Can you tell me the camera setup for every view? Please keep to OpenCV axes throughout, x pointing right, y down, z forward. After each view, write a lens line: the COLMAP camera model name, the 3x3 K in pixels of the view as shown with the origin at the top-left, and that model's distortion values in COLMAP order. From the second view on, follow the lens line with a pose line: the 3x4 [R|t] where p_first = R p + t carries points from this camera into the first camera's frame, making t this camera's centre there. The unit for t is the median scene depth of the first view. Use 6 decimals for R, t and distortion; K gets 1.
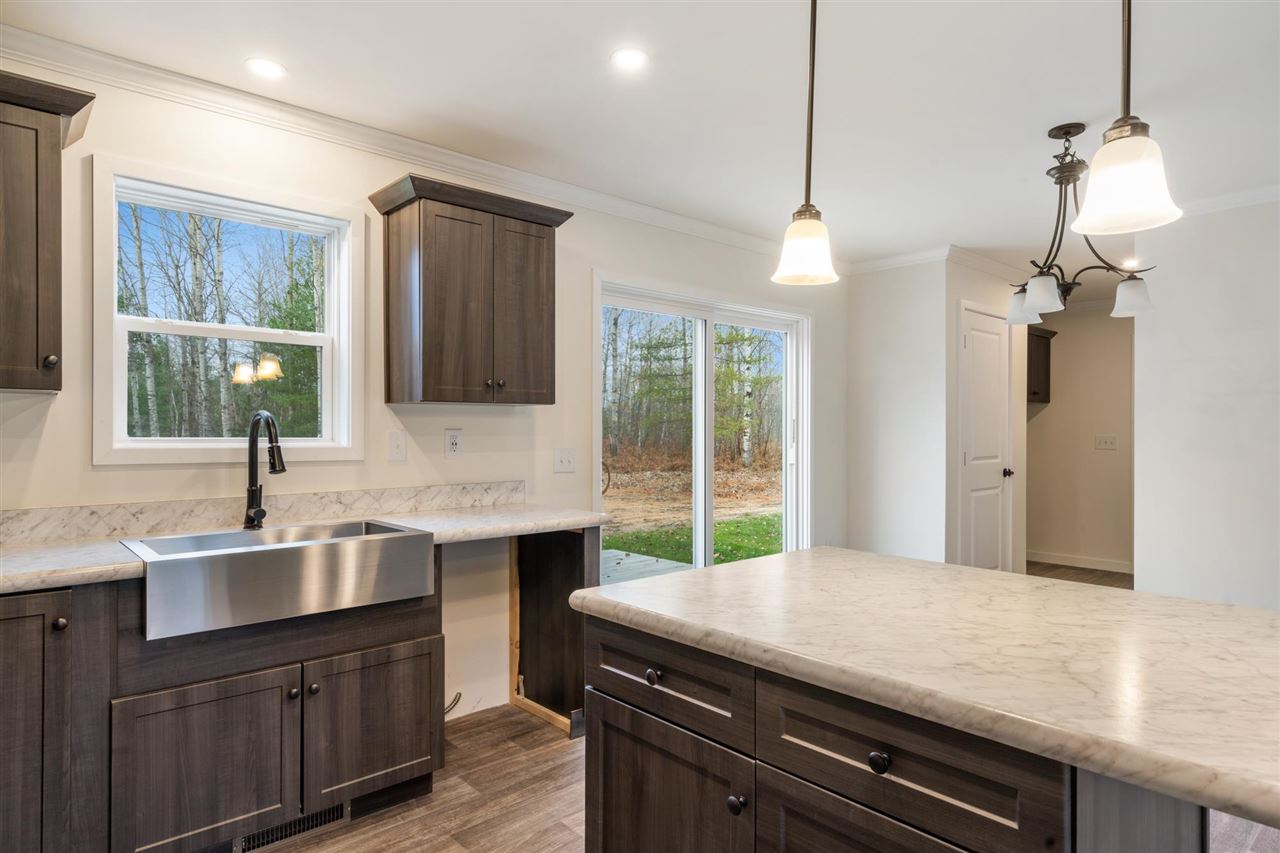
lens RADIAL K [[726.1, 0, 640.8], [0, 726.1, 431.8], [0, 0, 1]] dist [0.000941, 0.000466]
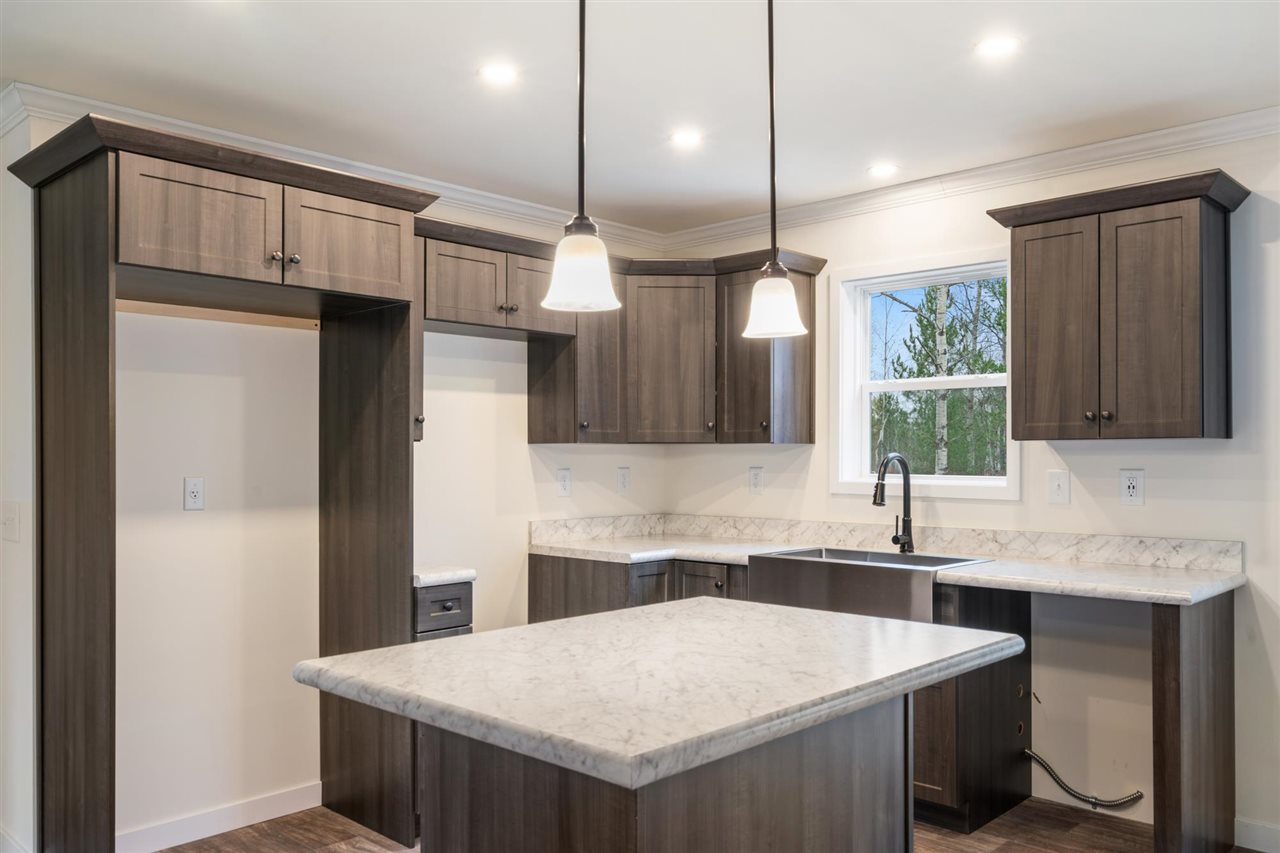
lens RADIAL K [[1002.5, 0, 644.3], [0, 1002.5, 452.8], [0, 0, 1]] dist [0.018180, 0.002444]
pose [[0.082758, -0.002647, -0.996566, 0.966327], [0.000764, 0.999996, -0.002593, -0.023082], [0.996569, -0.000546, 0.082759, 0.404804]]
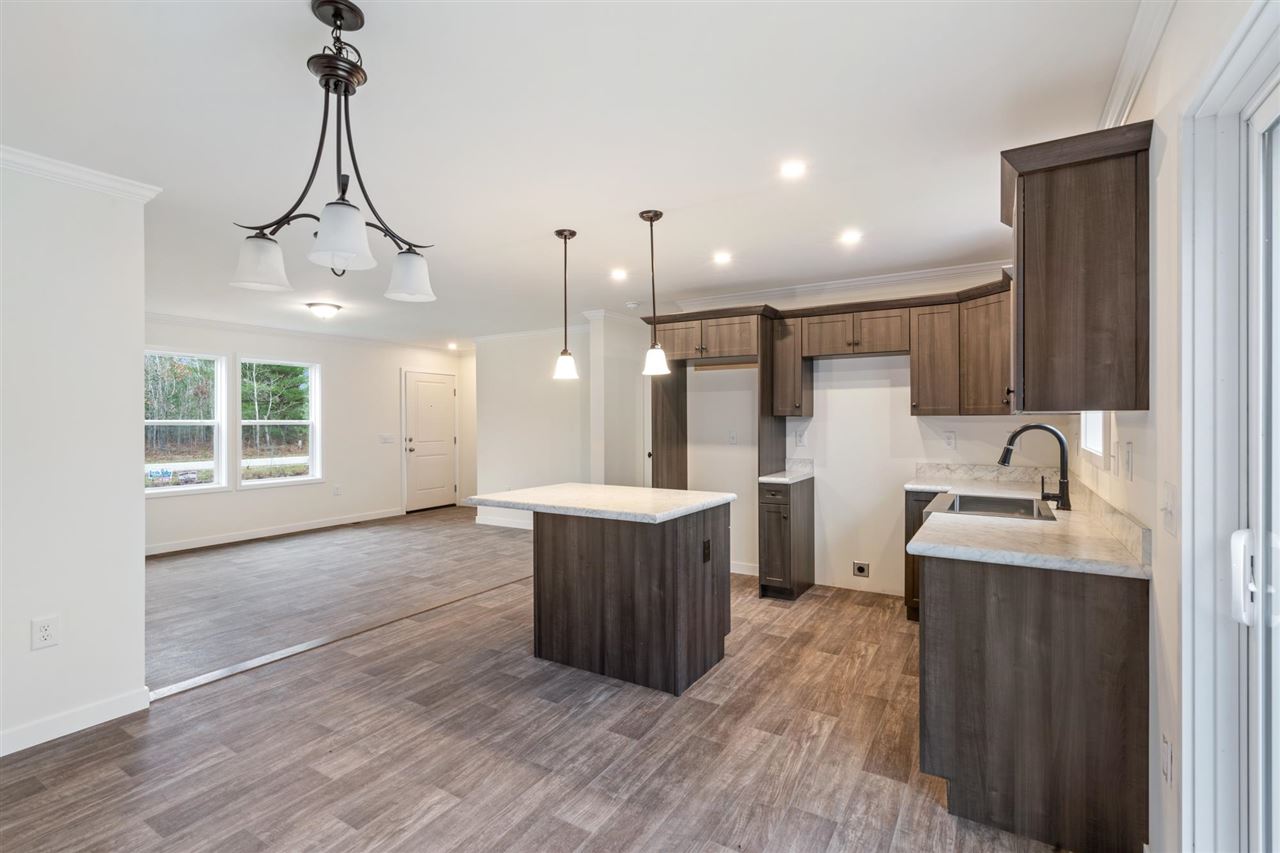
lens RADIAL K [[587.2, 0, 640.0], [0, 587.2, 426.5], [0, 0, 1]] dist [-0.001517, -0.000074]
pose [[-0.958447, 0.005688, -0.285213, 0.488342], [0.002659, 0.999936, 0.011006, -0.033659], [0.285257, 0.009790, -0.958401, 1.667617]]
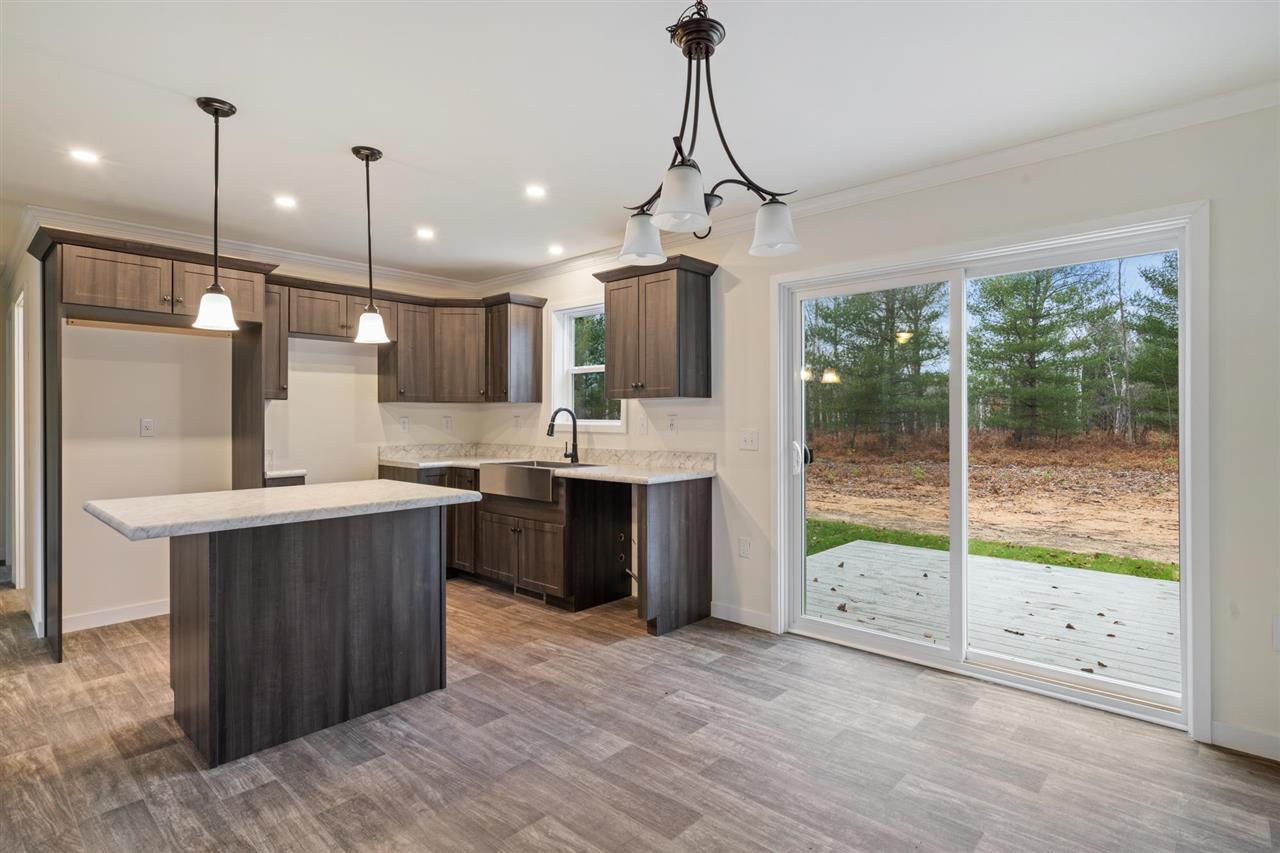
lens RADIAL K [[640.6, 0, 634.6], [0, 640.6, 418.6], [0, 0, 1]] dist [0.002616, 0.001205]
pose [[0.092761, 0.001007, -0.995688, 1.227316], [0.000497, 0.999999, 0.001058, 0.002423], [0.995688, -0.000593, 0.092760, 0.917893]]
